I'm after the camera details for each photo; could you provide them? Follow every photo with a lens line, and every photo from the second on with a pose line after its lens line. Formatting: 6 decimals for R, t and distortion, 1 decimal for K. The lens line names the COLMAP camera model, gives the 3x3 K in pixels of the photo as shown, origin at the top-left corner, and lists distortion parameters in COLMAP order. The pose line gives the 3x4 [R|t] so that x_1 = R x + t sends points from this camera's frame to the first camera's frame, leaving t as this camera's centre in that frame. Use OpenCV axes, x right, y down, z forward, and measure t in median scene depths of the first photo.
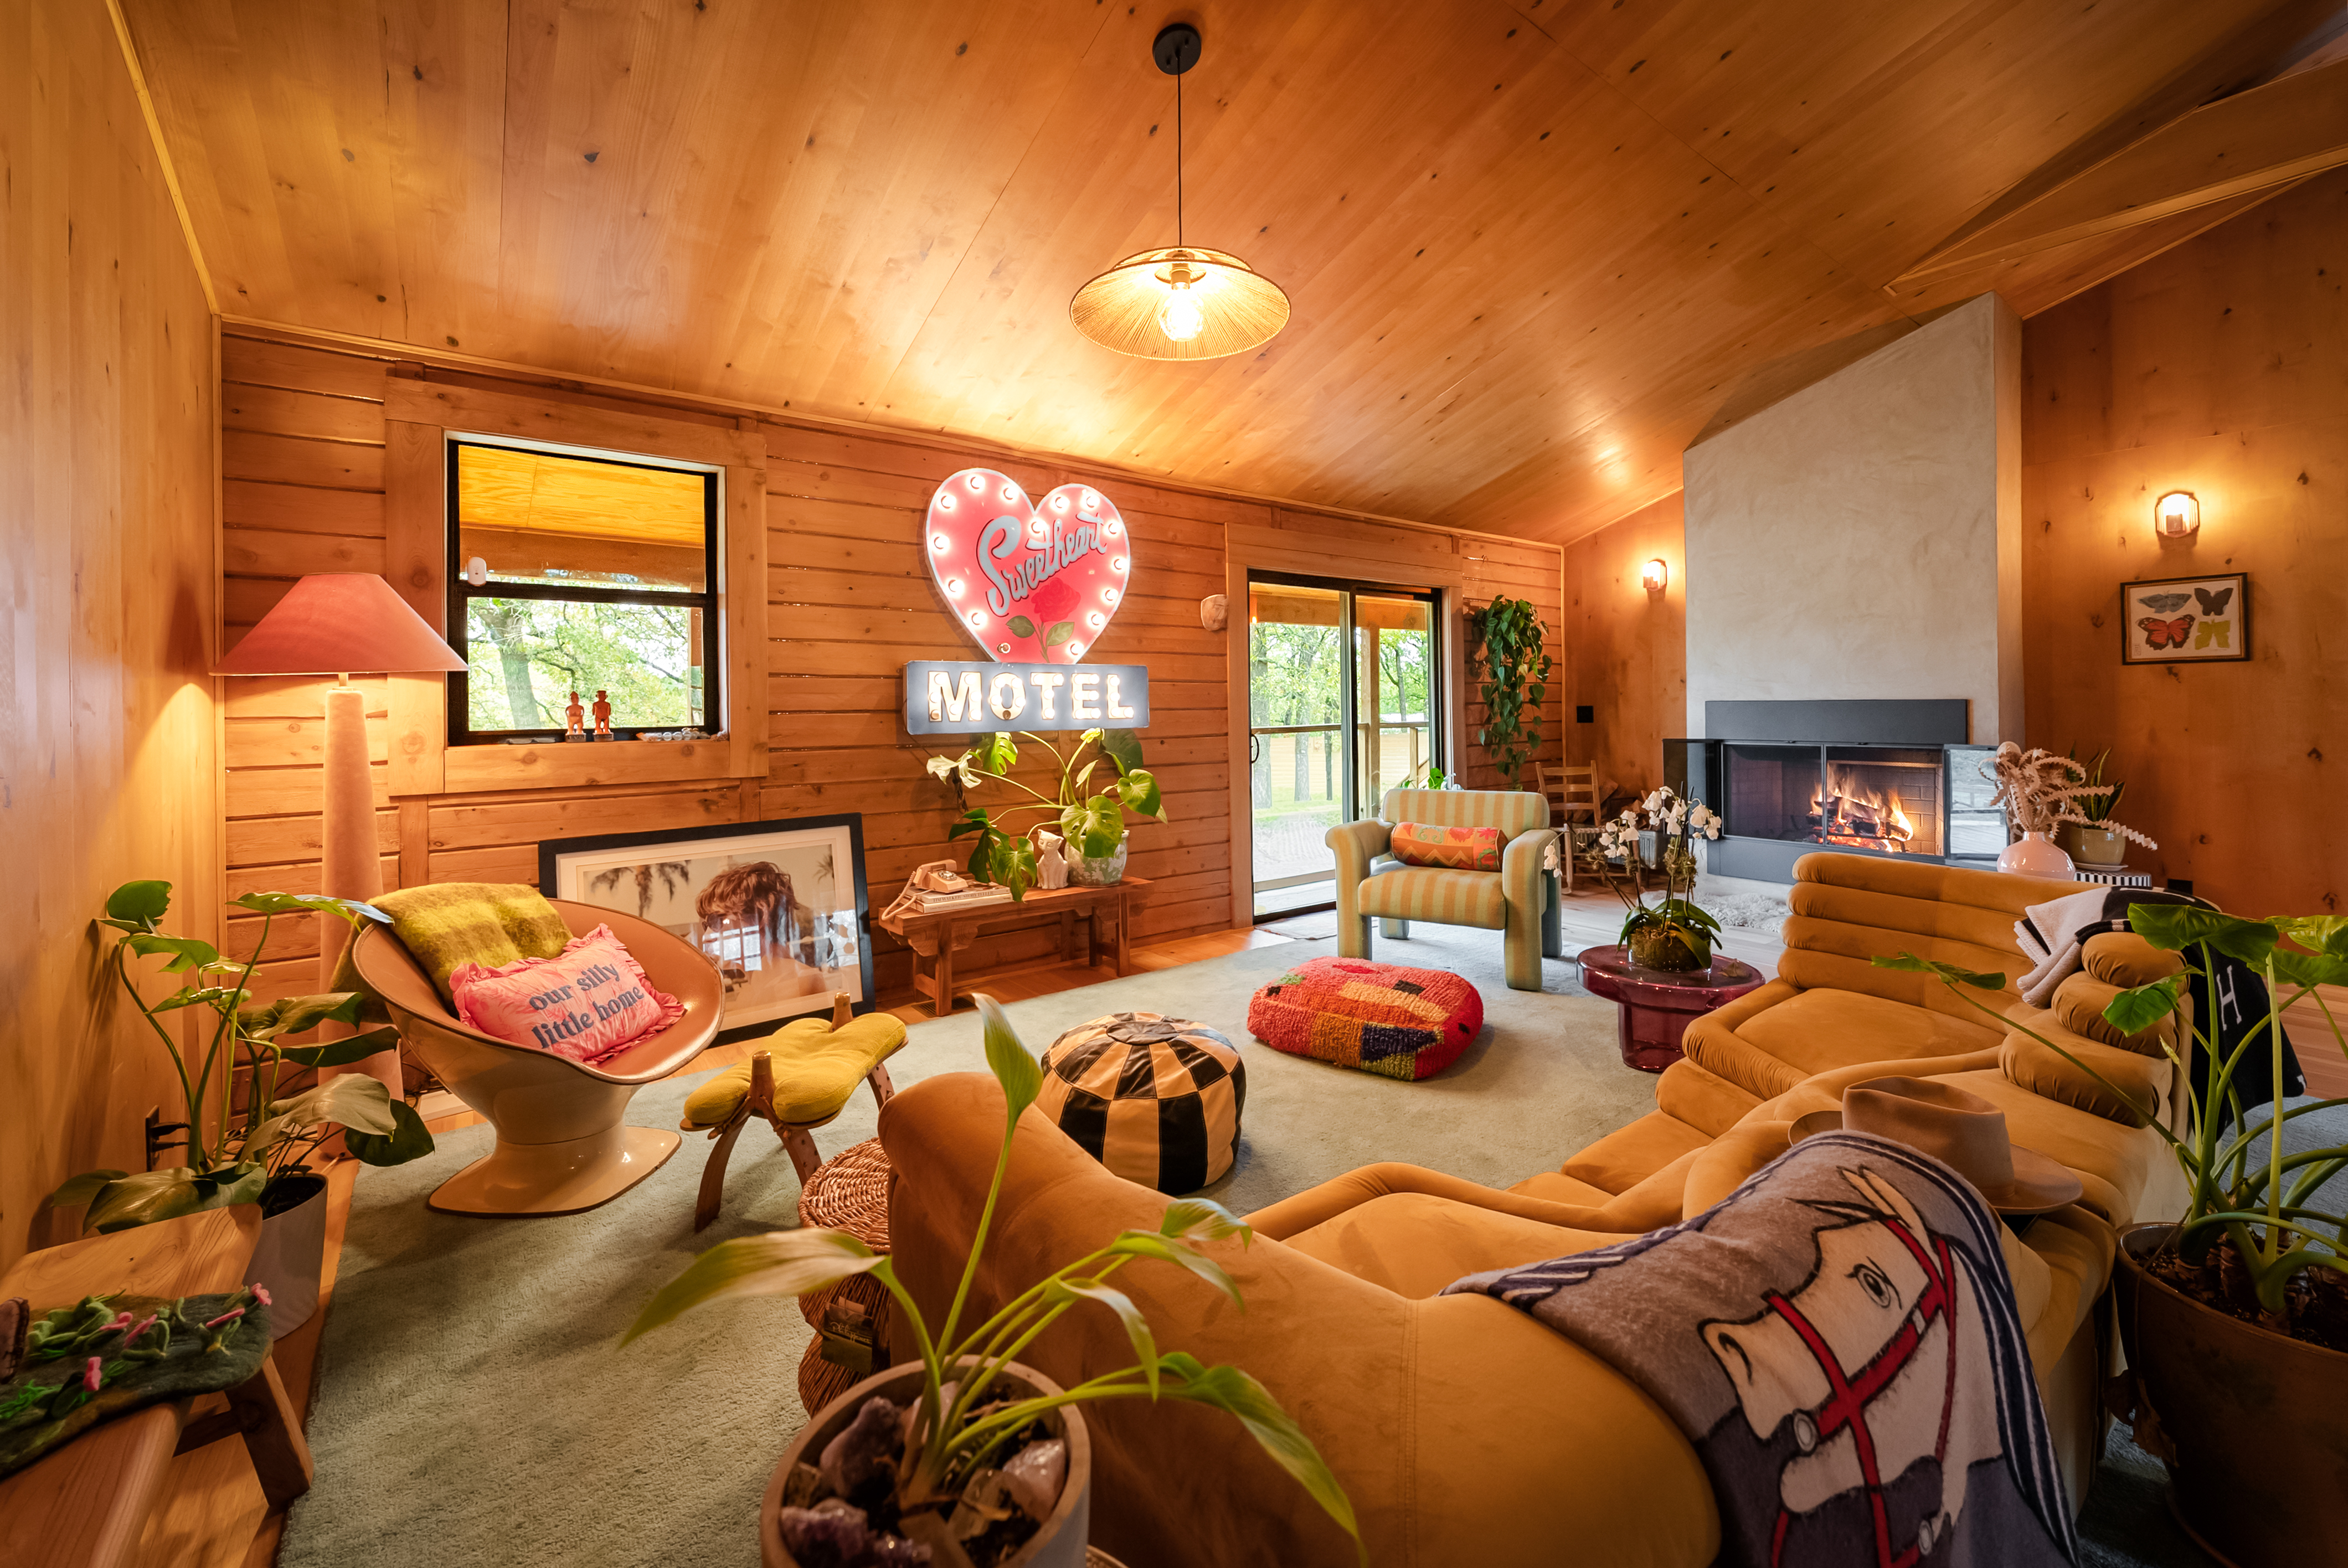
lens RADIAL K [[1009.8, 0, 1187.9], [0, 1009.8, 699.6], [0, 0, 1]] dist [0.001190, 0.000304]
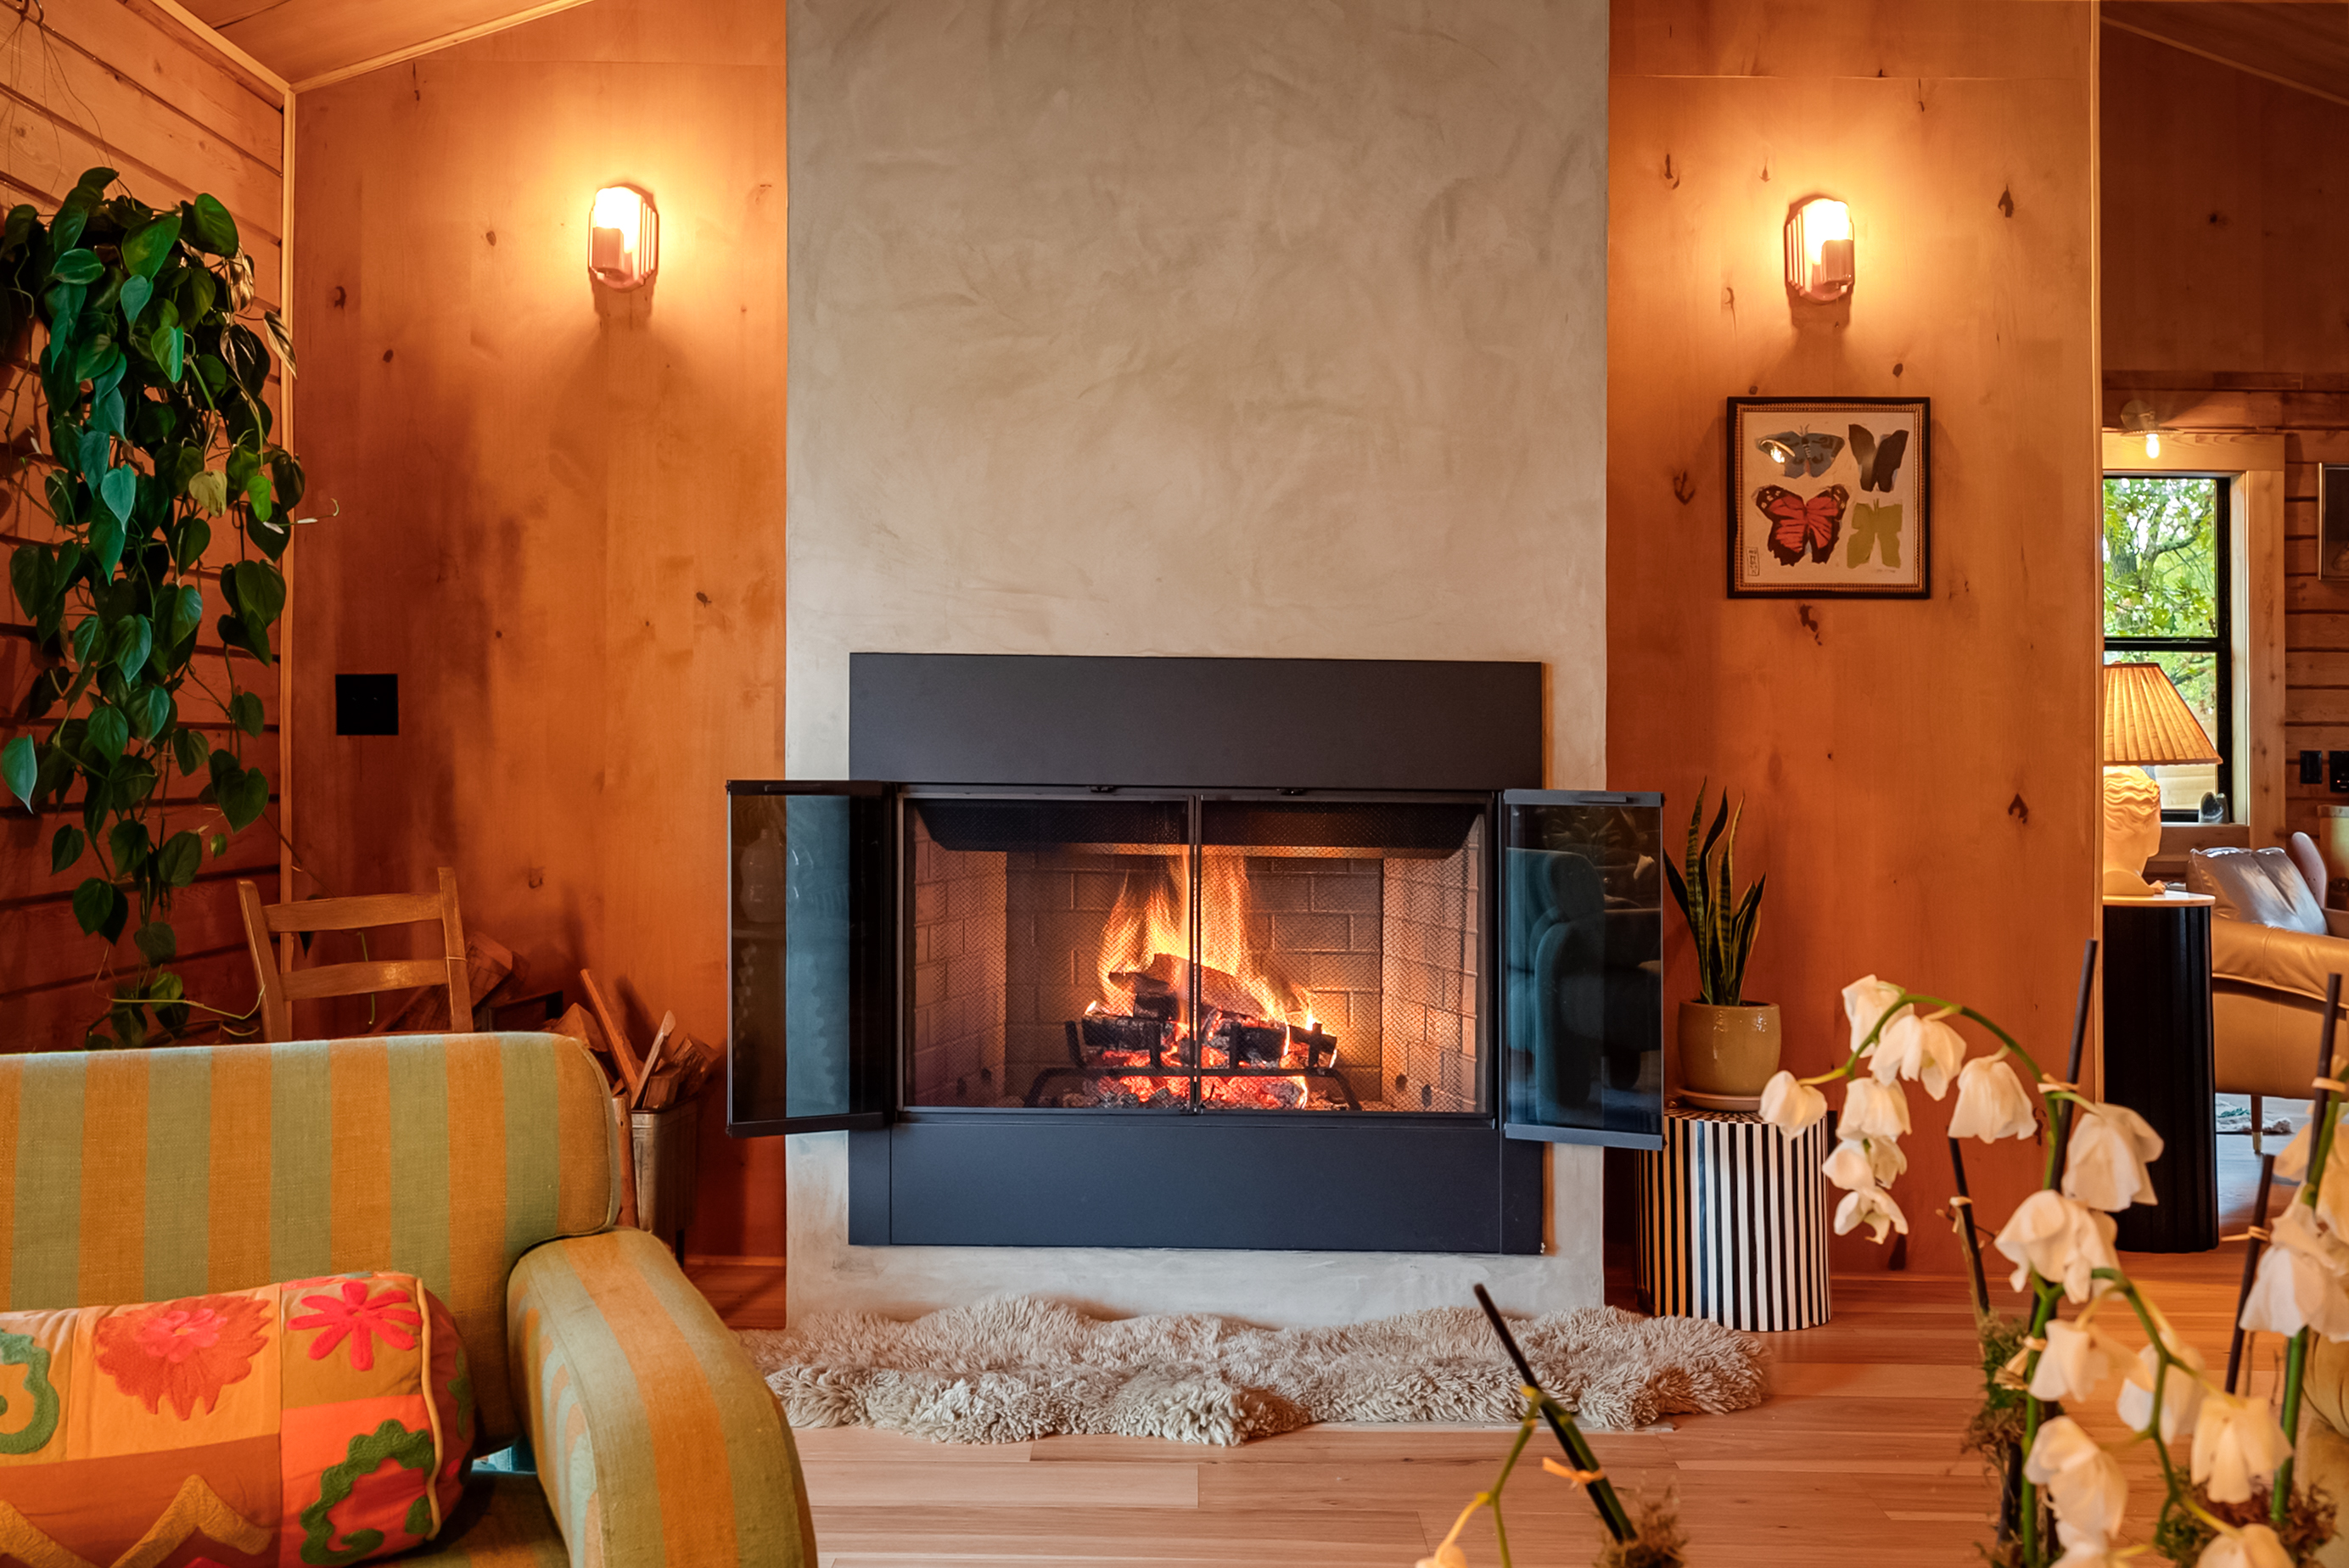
lens RADIAL K [[2166.3, 0, 1173.1], [0, 2166.3, 771.1], [0, 0, 1]] dist [0.002381, 0.000000]
pose [[0.638330, 0.009226, 0.769707, 0.100684], [-0.016062, 0.999870, 0.001336, 0.037632], [-0.769595, -0.013216, 0.638396, 0.594399]]
